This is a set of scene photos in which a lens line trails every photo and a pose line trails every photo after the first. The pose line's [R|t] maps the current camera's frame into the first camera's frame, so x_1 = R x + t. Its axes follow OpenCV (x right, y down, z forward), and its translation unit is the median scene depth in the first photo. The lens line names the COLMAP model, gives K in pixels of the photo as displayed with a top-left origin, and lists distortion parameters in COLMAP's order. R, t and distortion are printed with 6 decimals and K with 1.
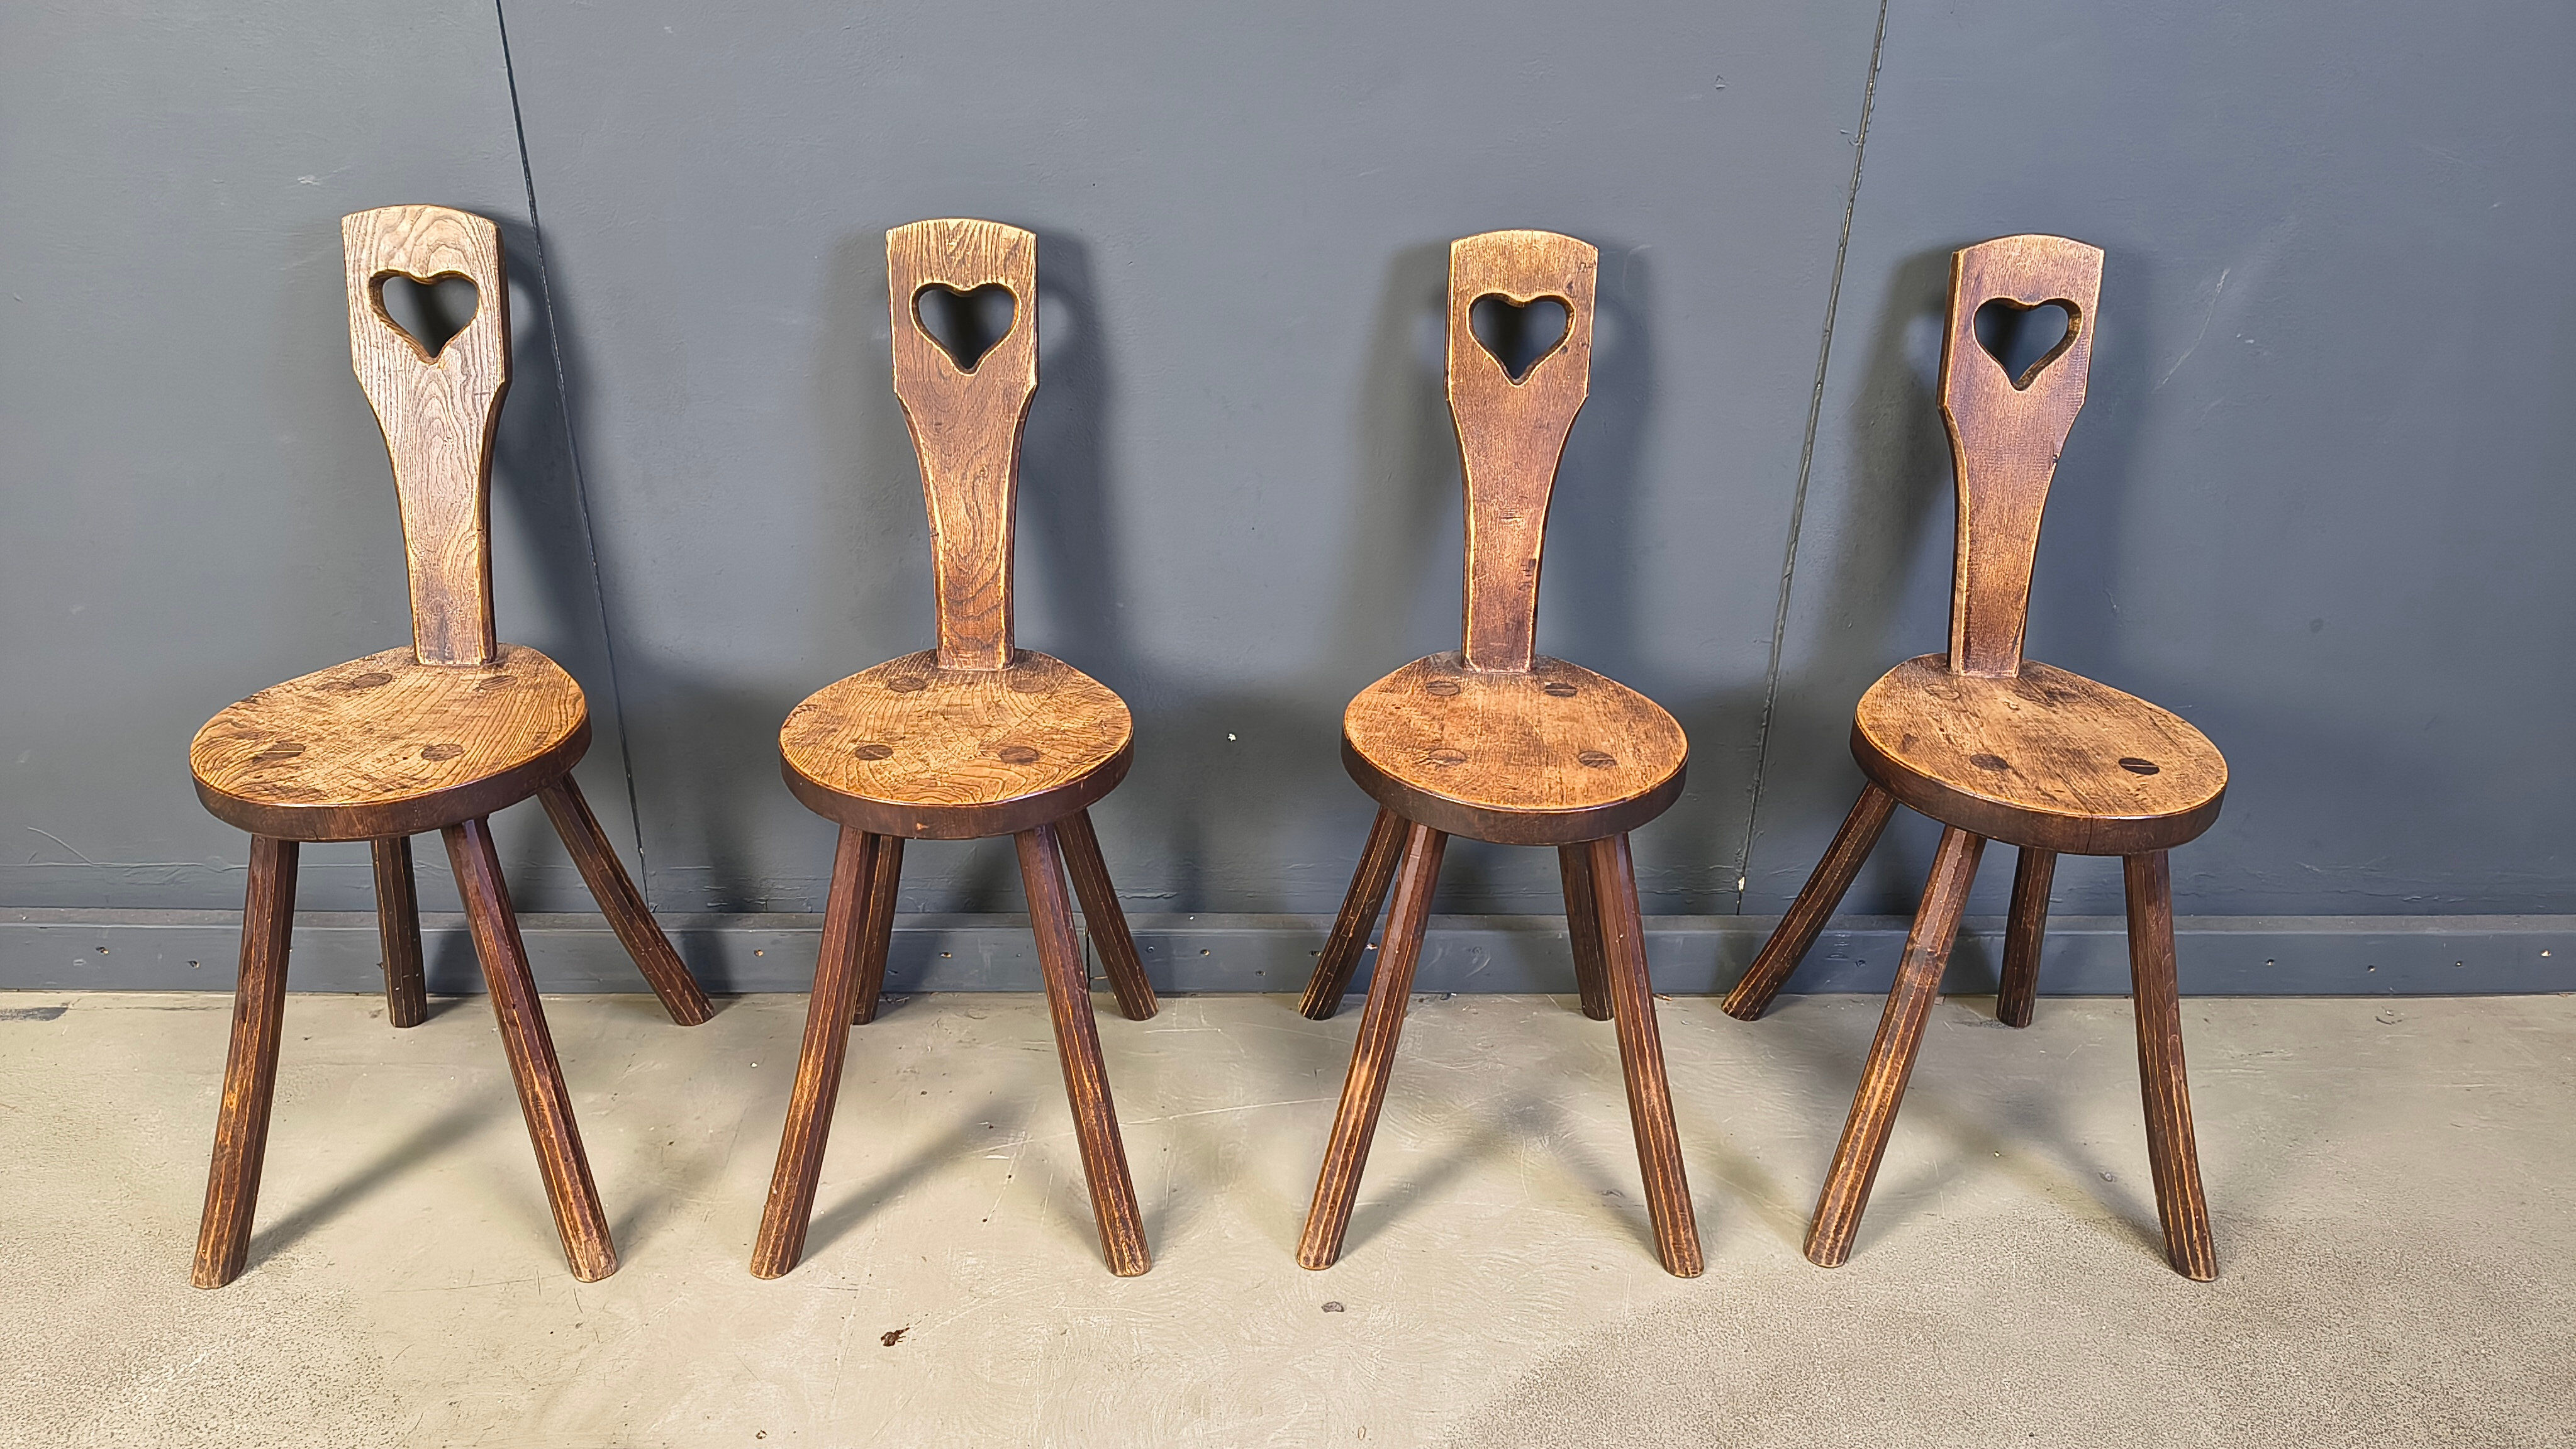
lens RADIAL K [[1764.0, 0, 1276.4], [0, 1764.0, 740.6], [0, 0, 1]] dist [0.053798, -0.060423]
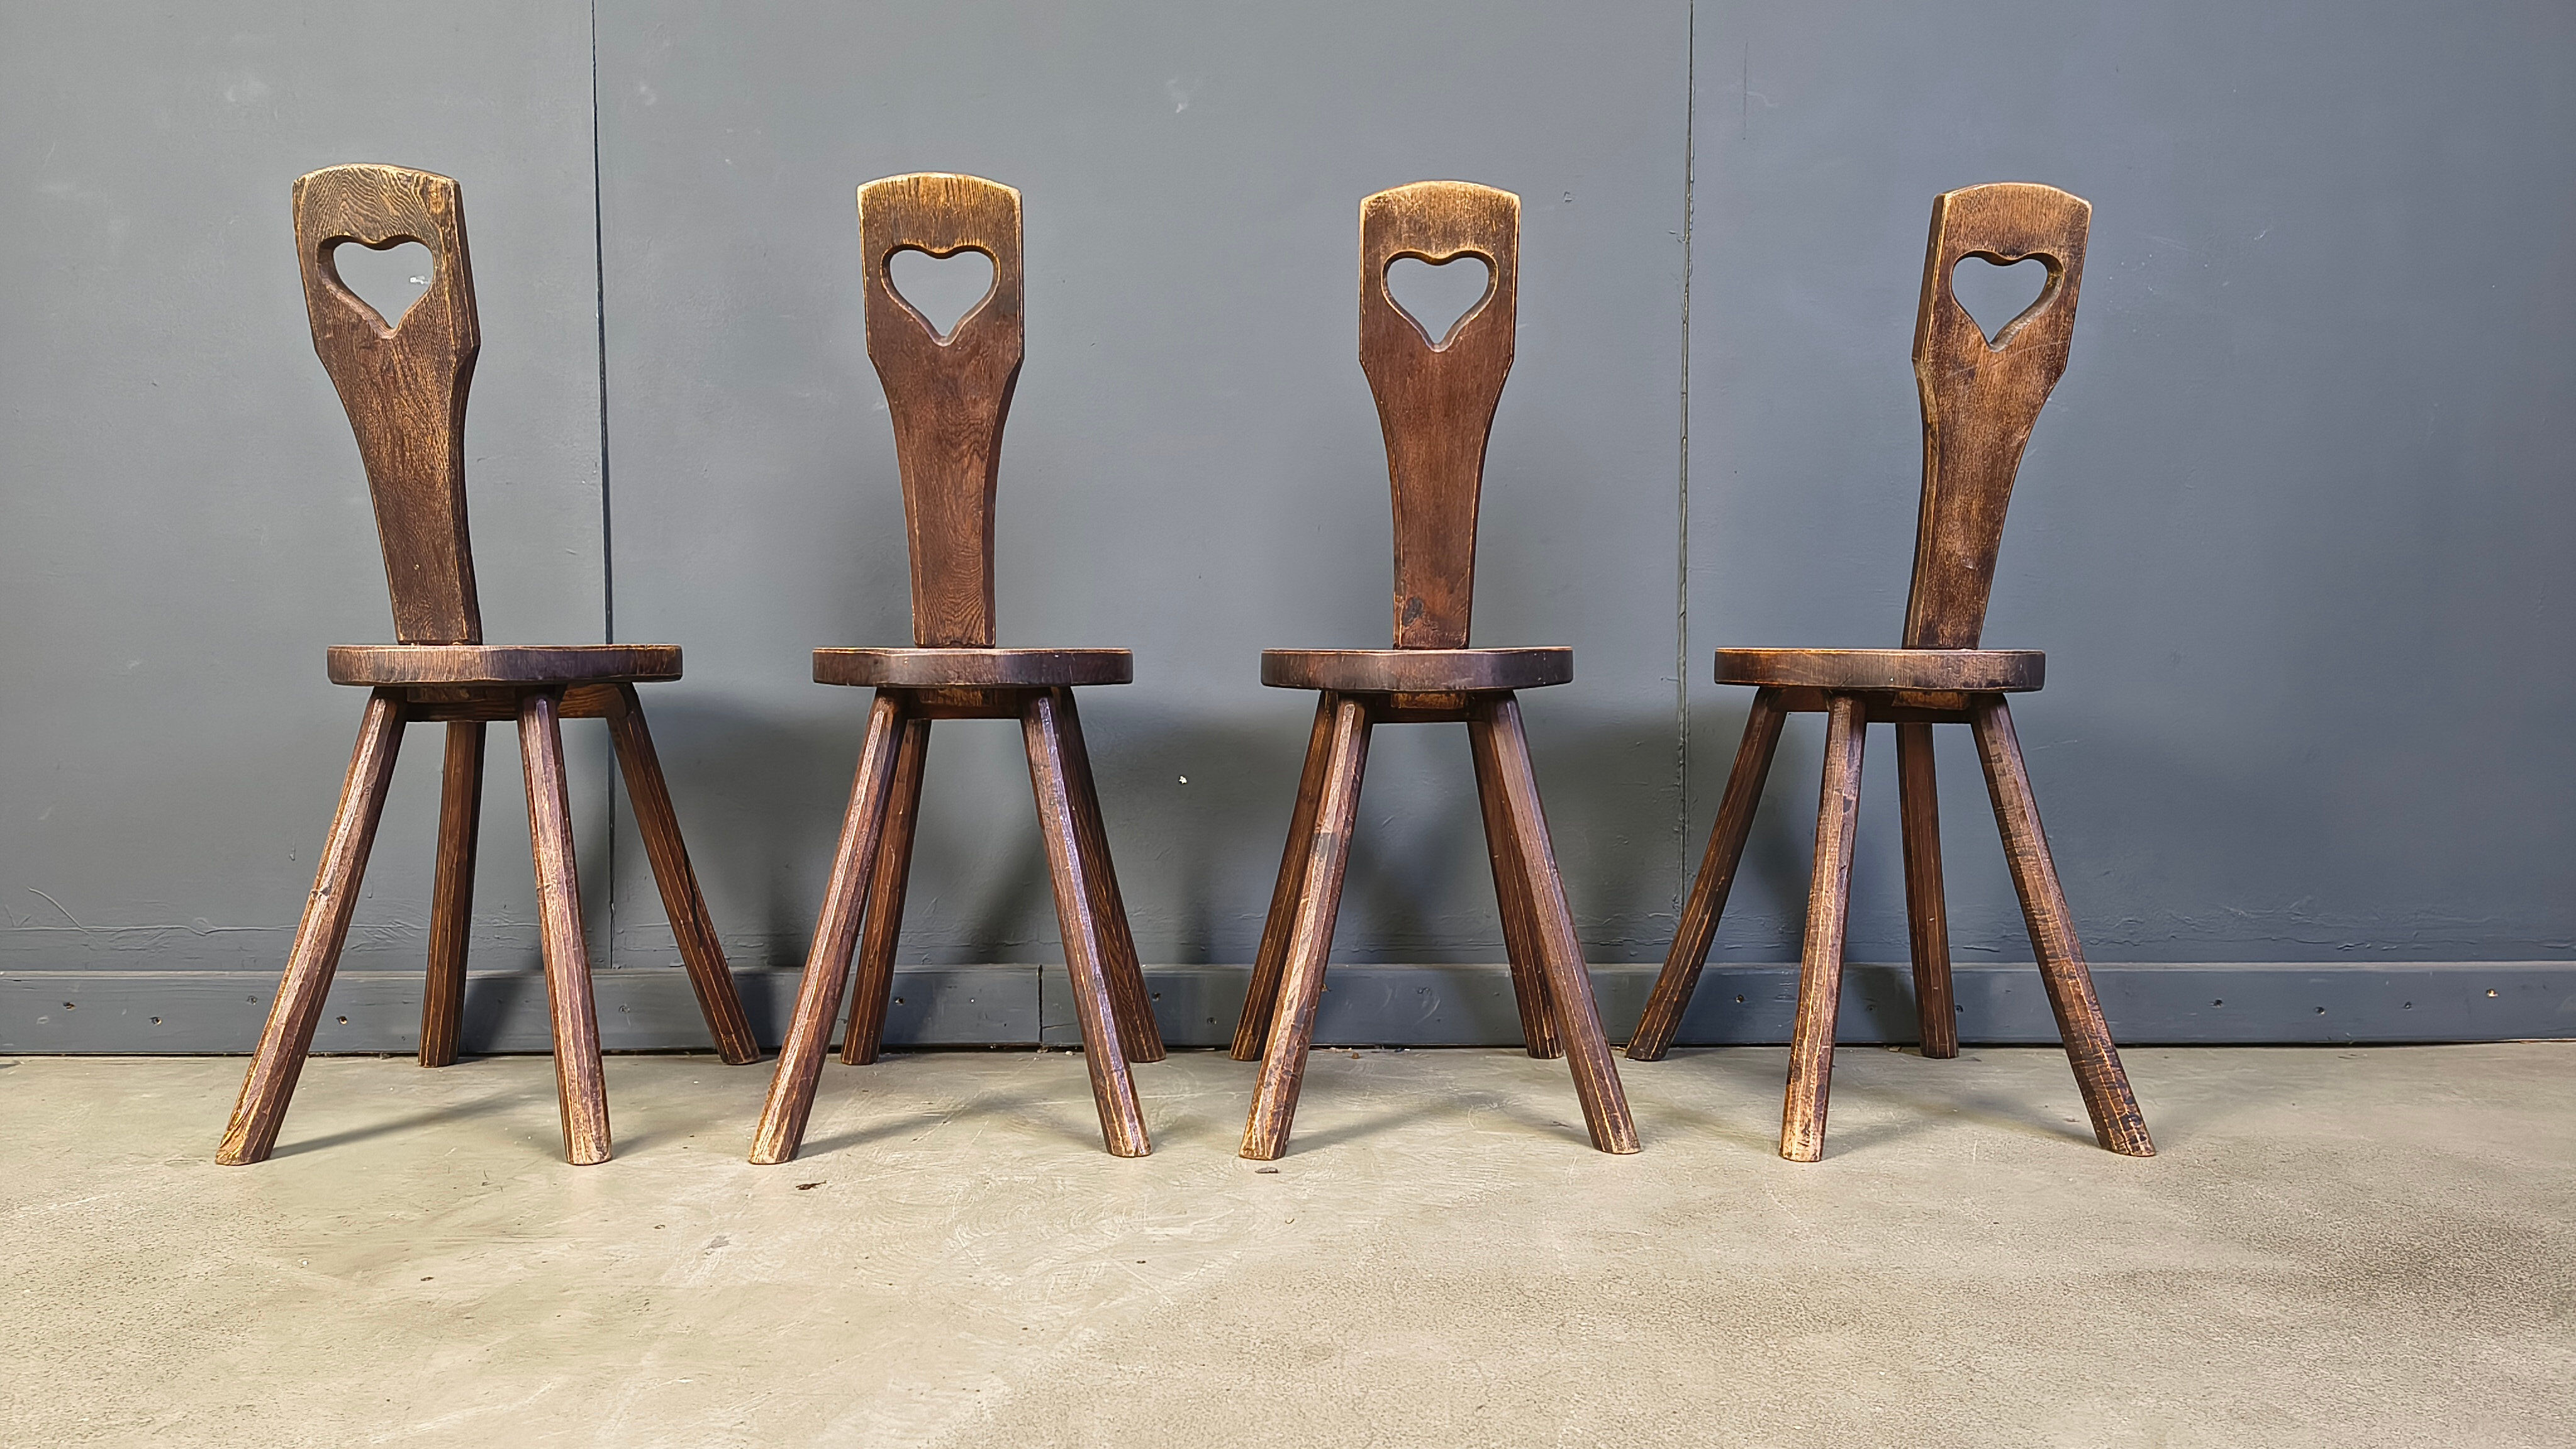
lens RADIAL K [[1764.0, 0, 1293.2], [0, 1764.0, 735.7], [0, 0, 1]] dist [0.053798, -0.060423]
pose [[0.999777, -0.021107, -0.000784, 0.049500], [0.018910, 0.911021, -0.411927, 0.478135], [0.009409, 0.411820, 0.911216, 0.021638]]
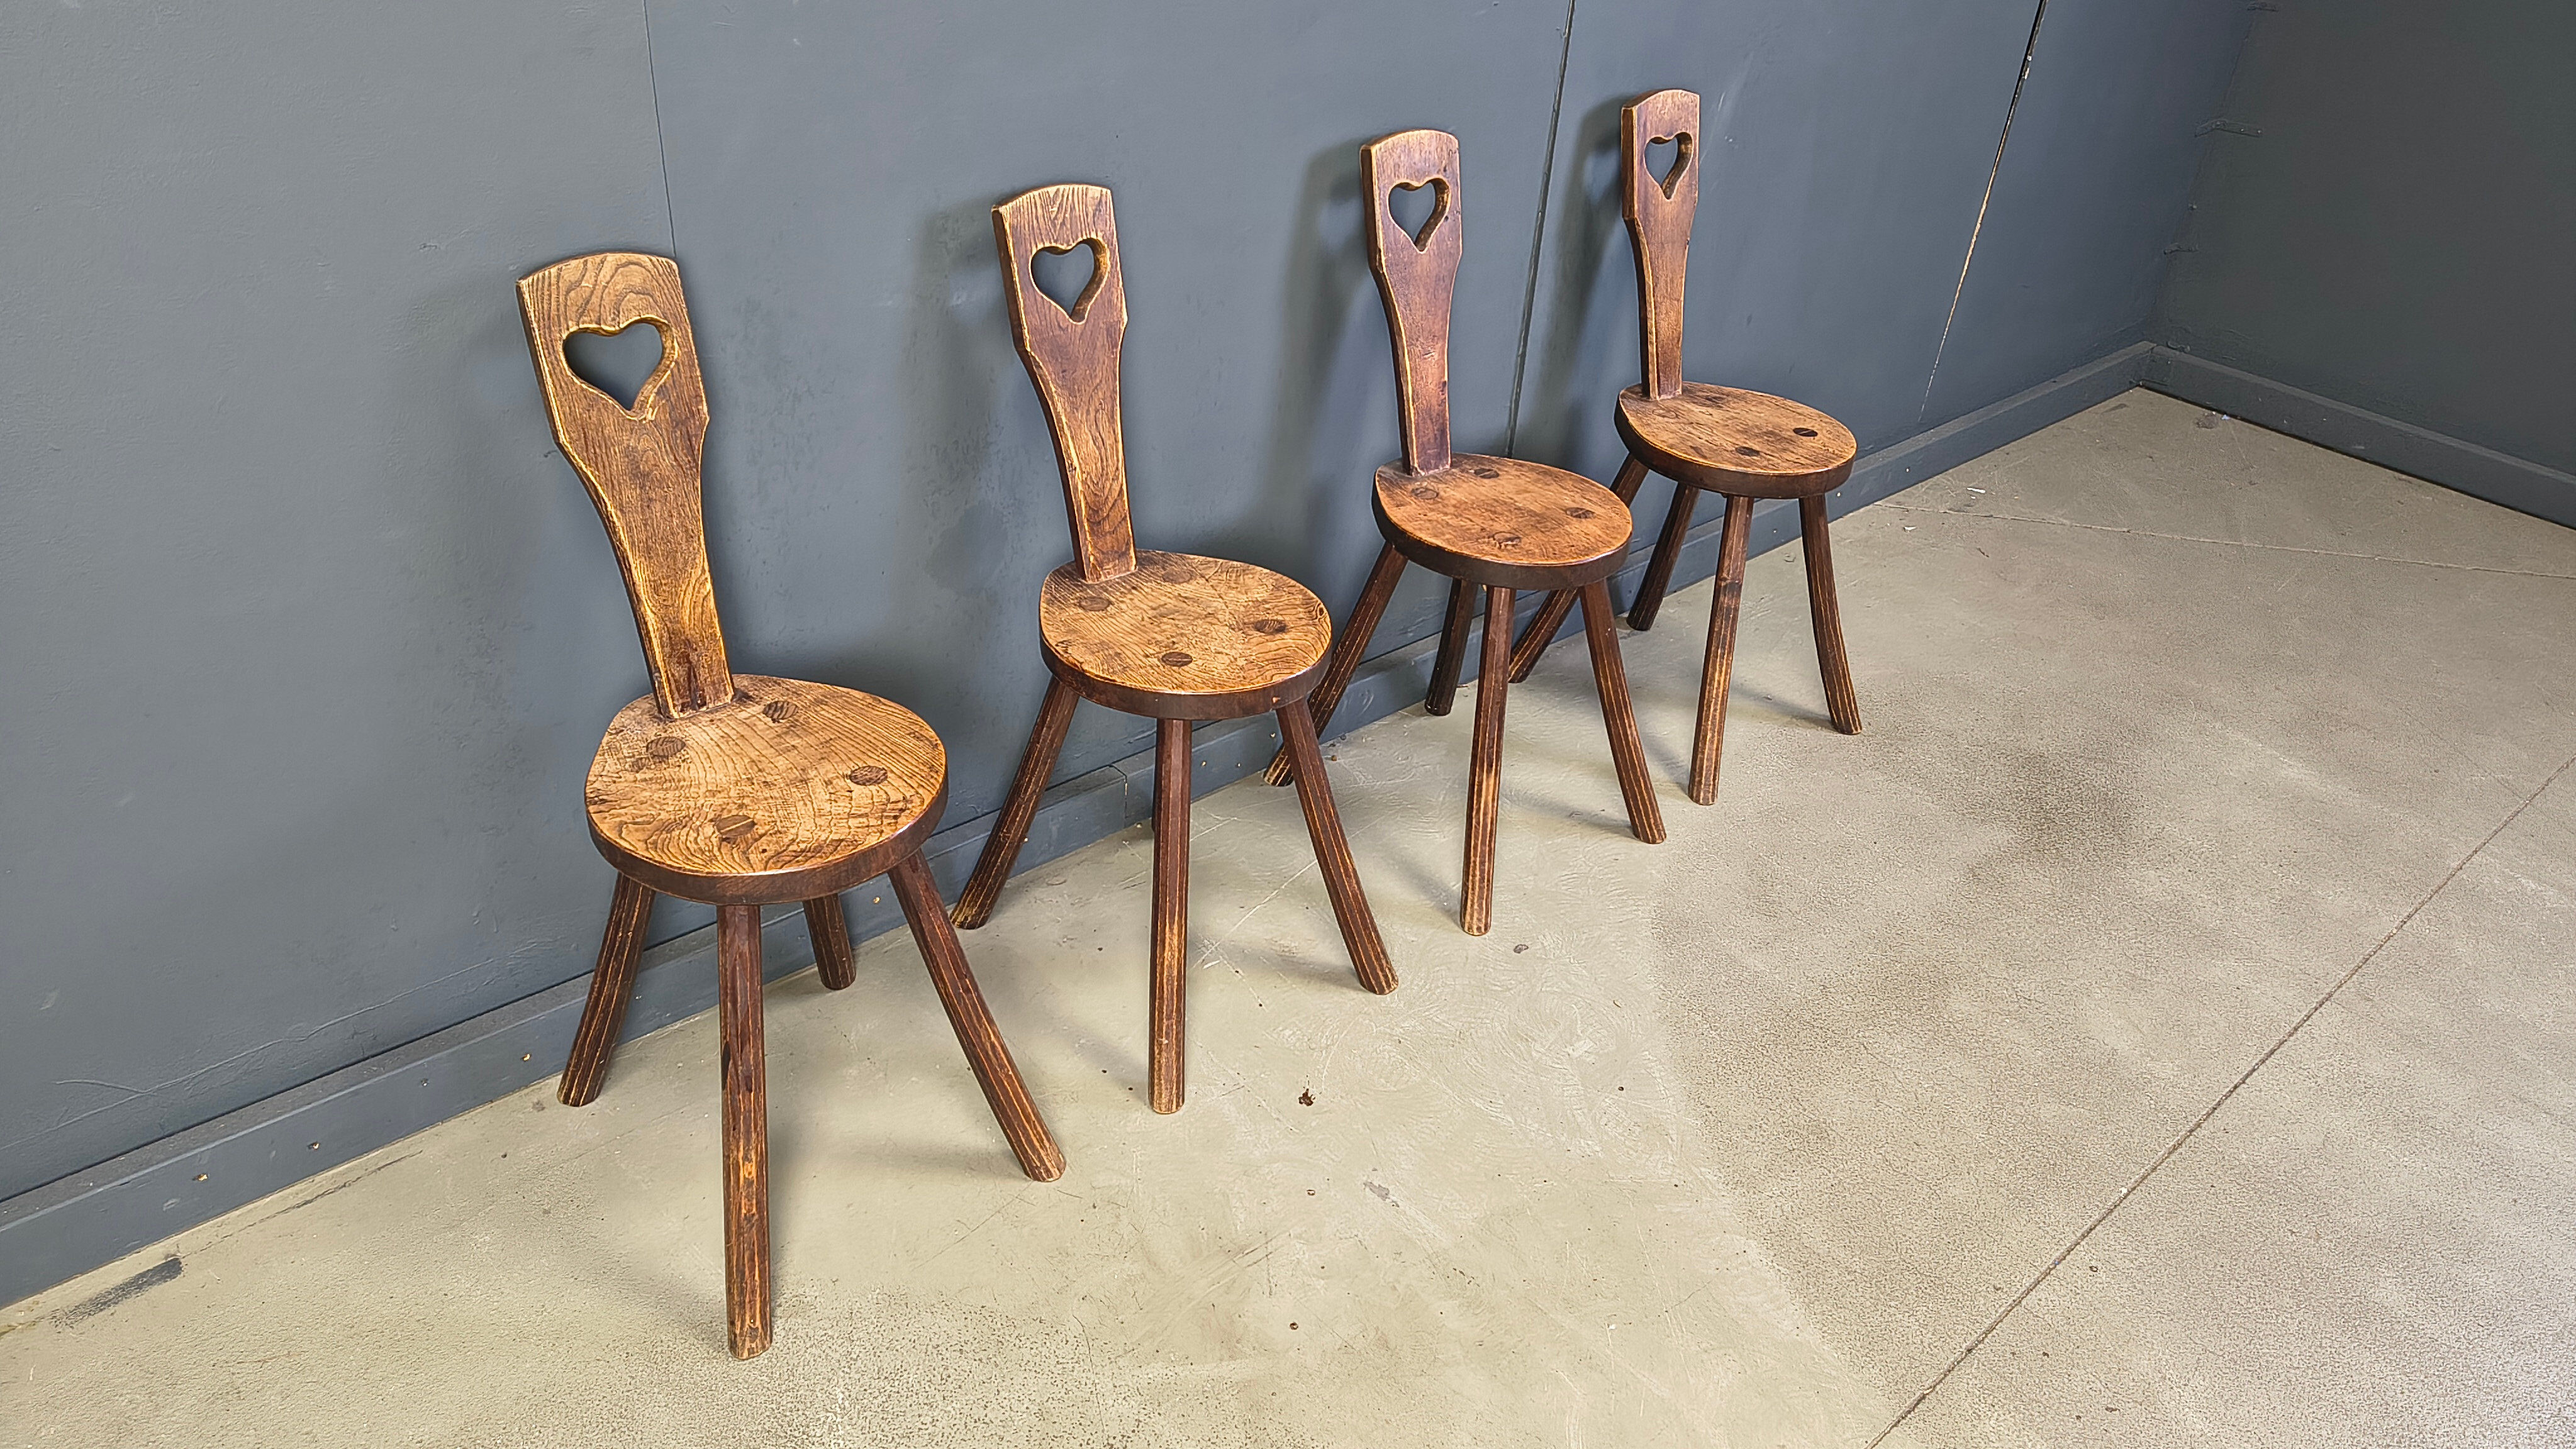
lens RADIAL K [[1764.0, 0, 1288.7], [0, 1764.0, 725.6], [0, 0, 1]] dist [0.053798, -0.060423]
pose [[0.764786, -0.315133, 0.561955, -0.785601], [0.239565, 0.948770, 0.206017, -0.163101], [-0.598089, -0.022934, 0.801101, 0.009352]]
